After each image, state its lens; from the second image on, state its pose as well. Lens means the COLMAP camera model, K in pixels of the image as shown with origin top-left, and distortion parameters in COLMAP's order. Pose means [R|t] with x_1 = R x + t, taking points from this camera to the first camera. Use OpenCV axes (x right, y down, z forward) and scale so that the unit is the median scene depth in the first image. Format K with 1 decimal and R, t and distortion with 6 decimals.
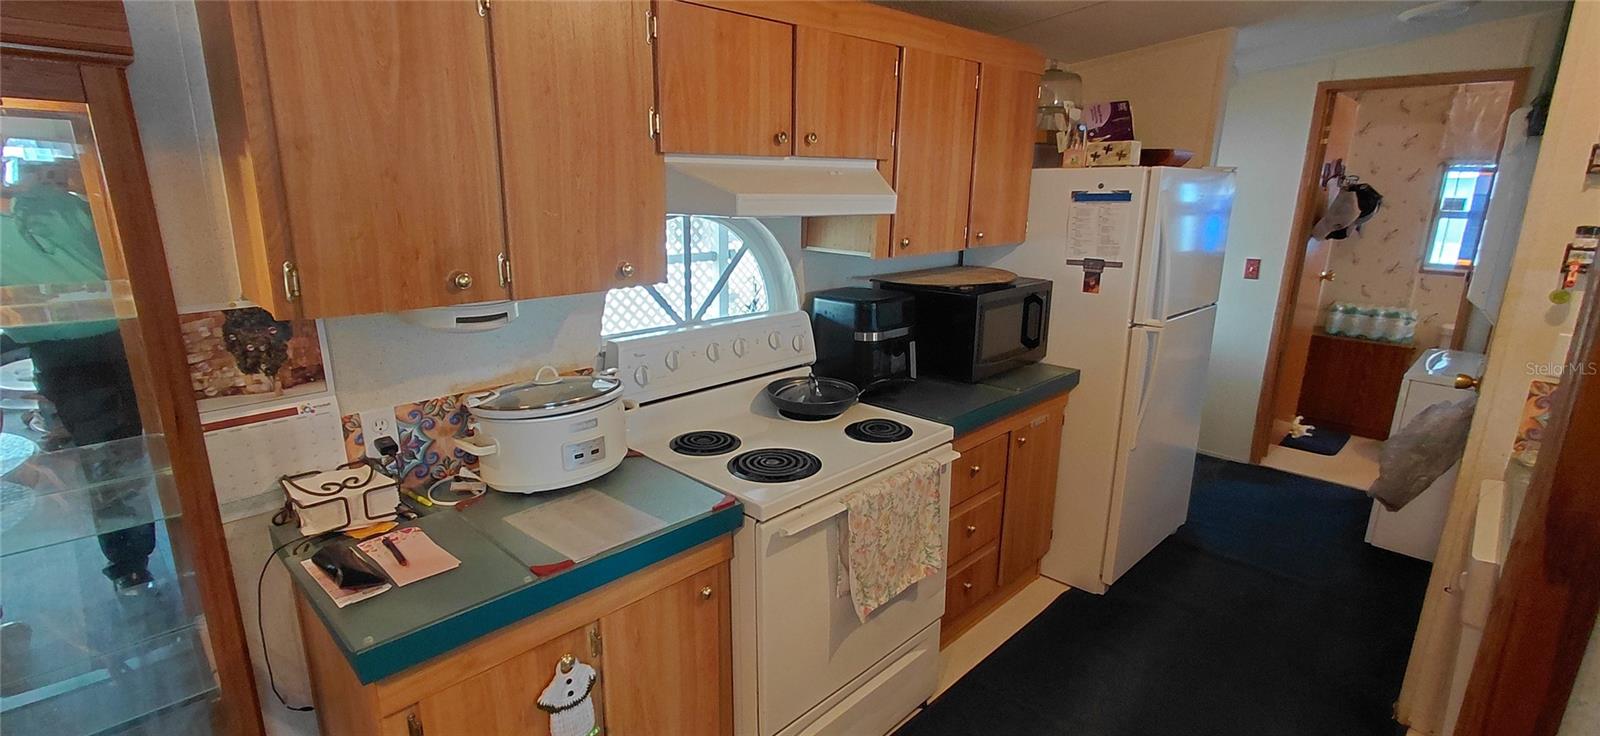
lens RADIAL K [[738.2, 0, 796.2], [0, 738.2, 370.5], [0, 0, 1]] dist [-0.005136, 0.002940]
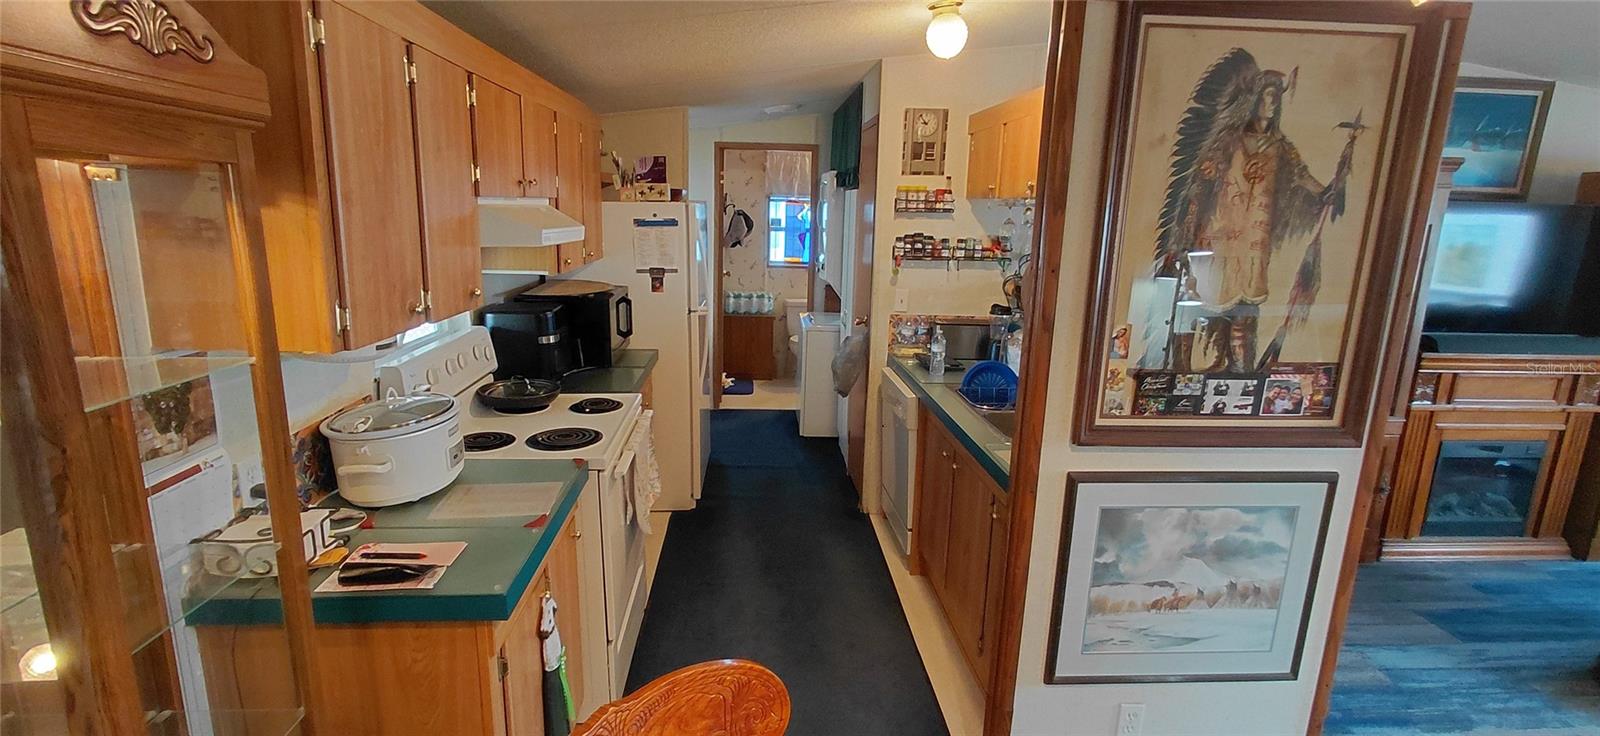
lens RADIAL K [[738.2, 0, 796.2], [0, 738.2, 373.0], [0, 0, 1]] dist [-0.005136, 0.002940]
pose [[0.663934, -0.159876, 0.730501, -0.474804], [0.172839, 0.983235, 0.058100, 0.007399], [-0.727543, 0.087685, 0.680436, -0.115680]]
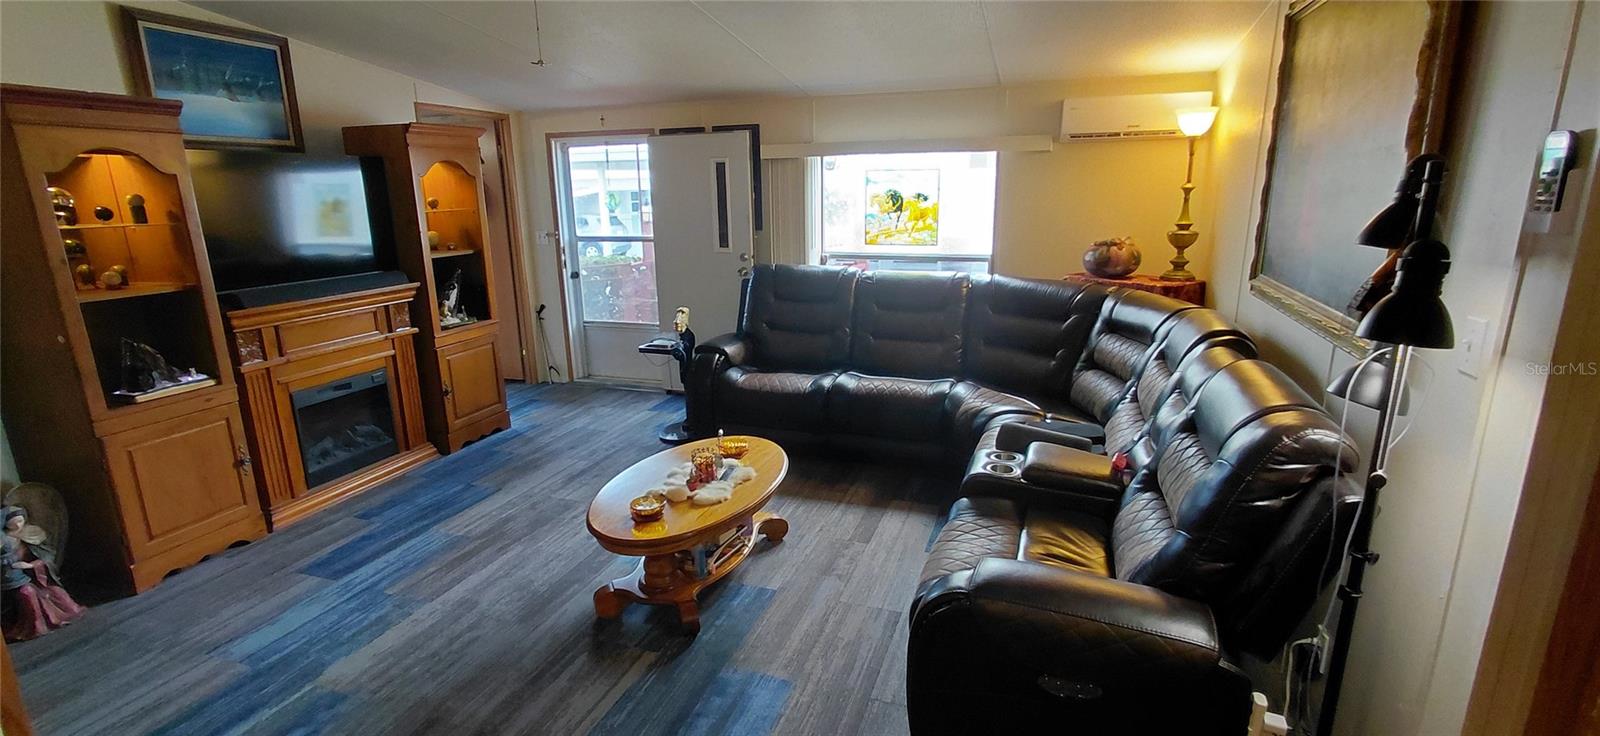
lens RADIAL K [[738.2, 0, 794.1], [0, 738.2, 371.7], [0, 0, 1]] dist [-0.005136, 0.002940]
pose [[-0.434542, -0.227306, 0.871496, -0.285404], [0.234965, 0.905509, 0.353335, 0.117200], [-0.869462, 0.358310, -0.340072, -0.405636]]
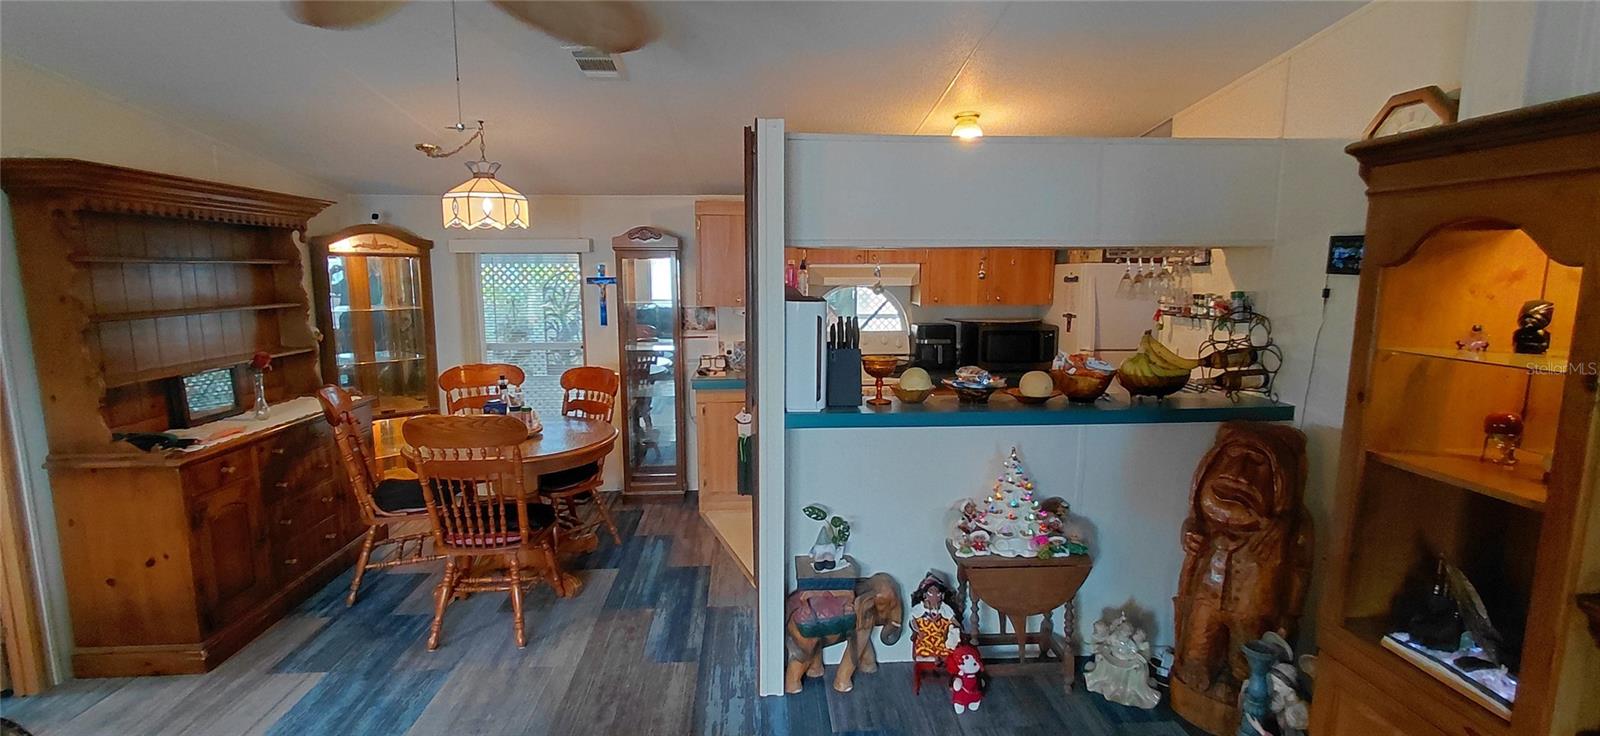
lens RADIAL K [[738.2, 0, 796.4], [0, 738.2, 377.8], [0, 0, 1]] dist [-0.005136, 0.002940]
pose [[0.746902, 0.086482, -0.659286, 1.129391], [-0.158490, 0.986083, -0.050203, 0.202775], [0.645770, 0.141987, 0.750214, -0.769568]]
